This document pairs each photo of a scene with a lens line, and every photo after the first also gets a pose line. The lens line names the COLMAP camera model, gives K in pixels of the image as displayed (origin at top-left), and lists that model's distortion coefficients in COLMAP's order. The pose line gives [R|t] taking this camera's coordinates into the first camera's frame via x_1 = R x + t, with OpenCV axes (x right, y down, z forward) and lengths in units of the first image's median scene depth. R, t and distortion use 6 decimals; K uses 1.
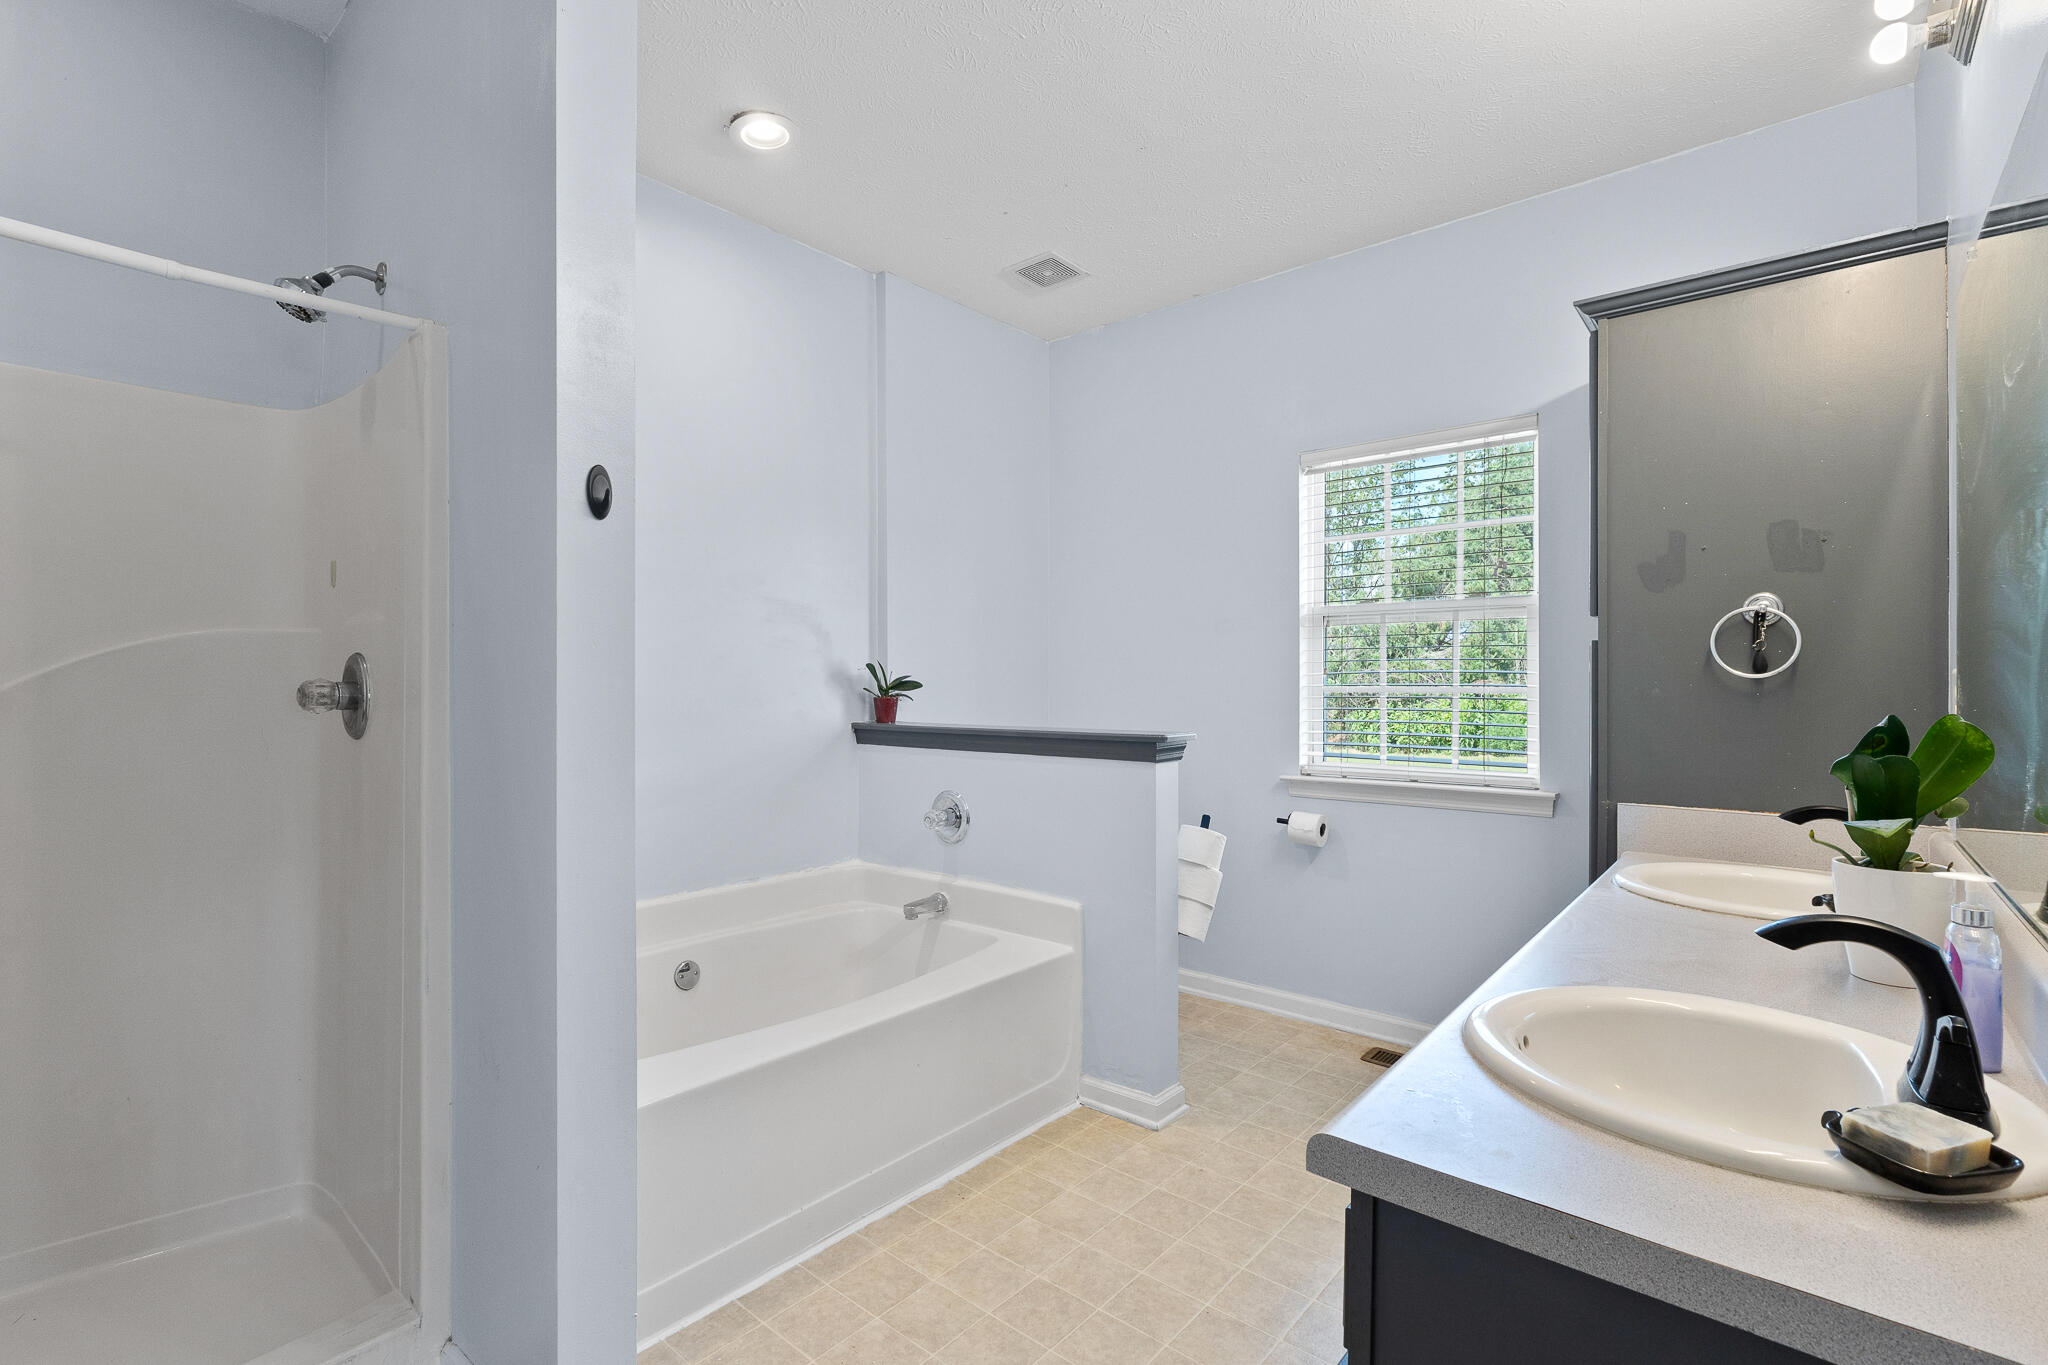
lens RADIAL K [[931.3, 0, 1027.2], [0, 931.3, 681.7], [0, 0, 1]] dist [-0.002808, -0.000048]
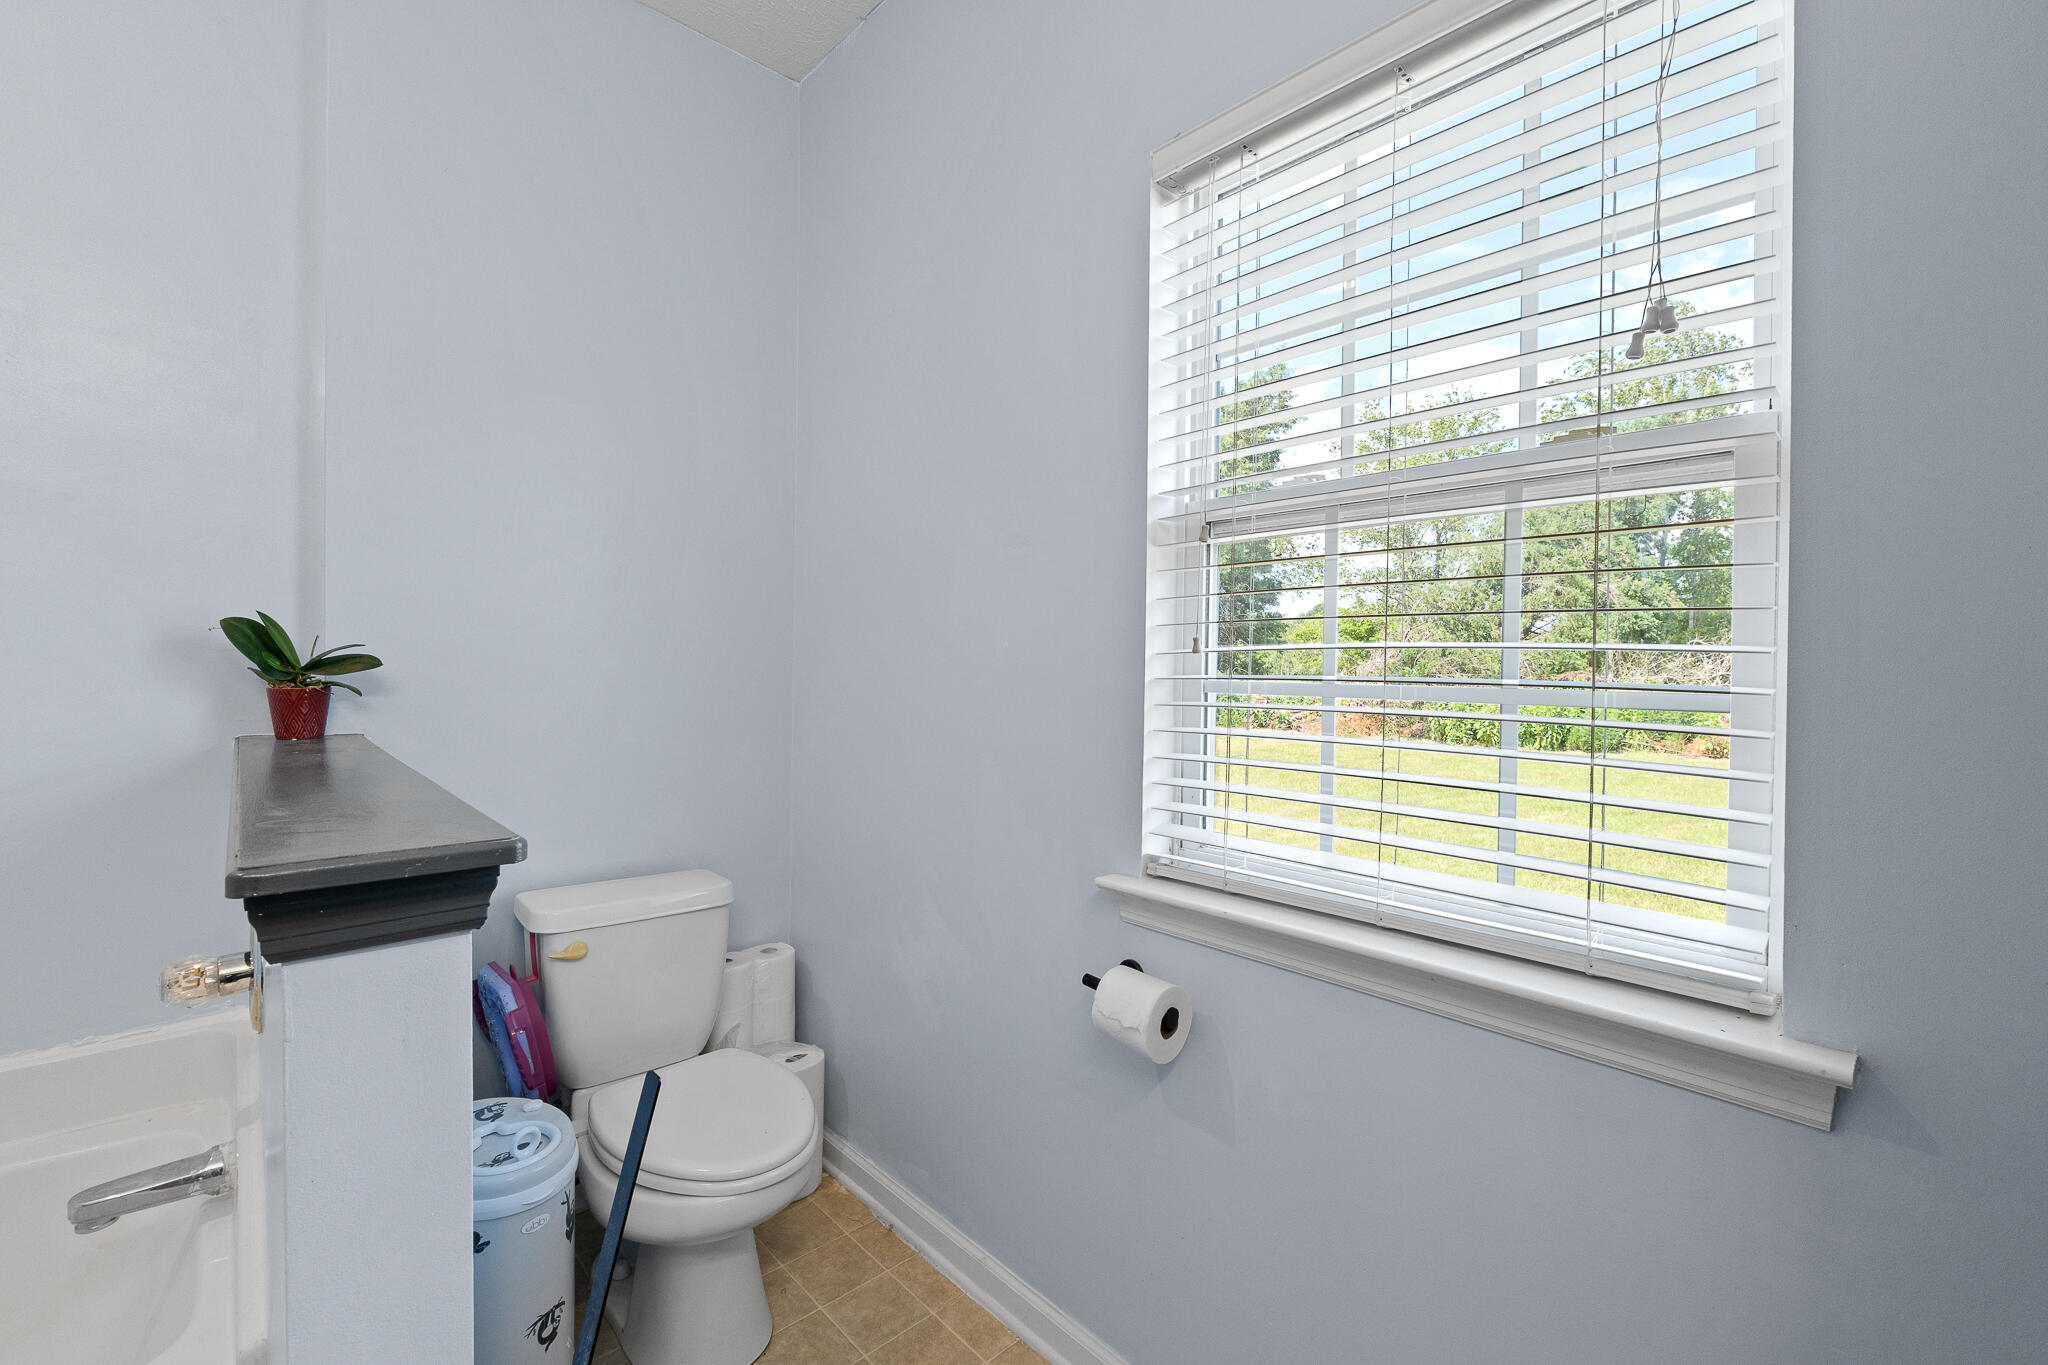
lens RADIAL K [[880.2, 0, 1019.1], [0, 880.2, 667.0], [0, 0, 1]] dist [0.003690, 0.000094]
pose [[0.992329, 0.015474, -0.122656, 0.284419], [-0.015443, 0.999880, 0.001206, -0.000208], [0.122660, 0.000698, 0.992448, 0.575970]]
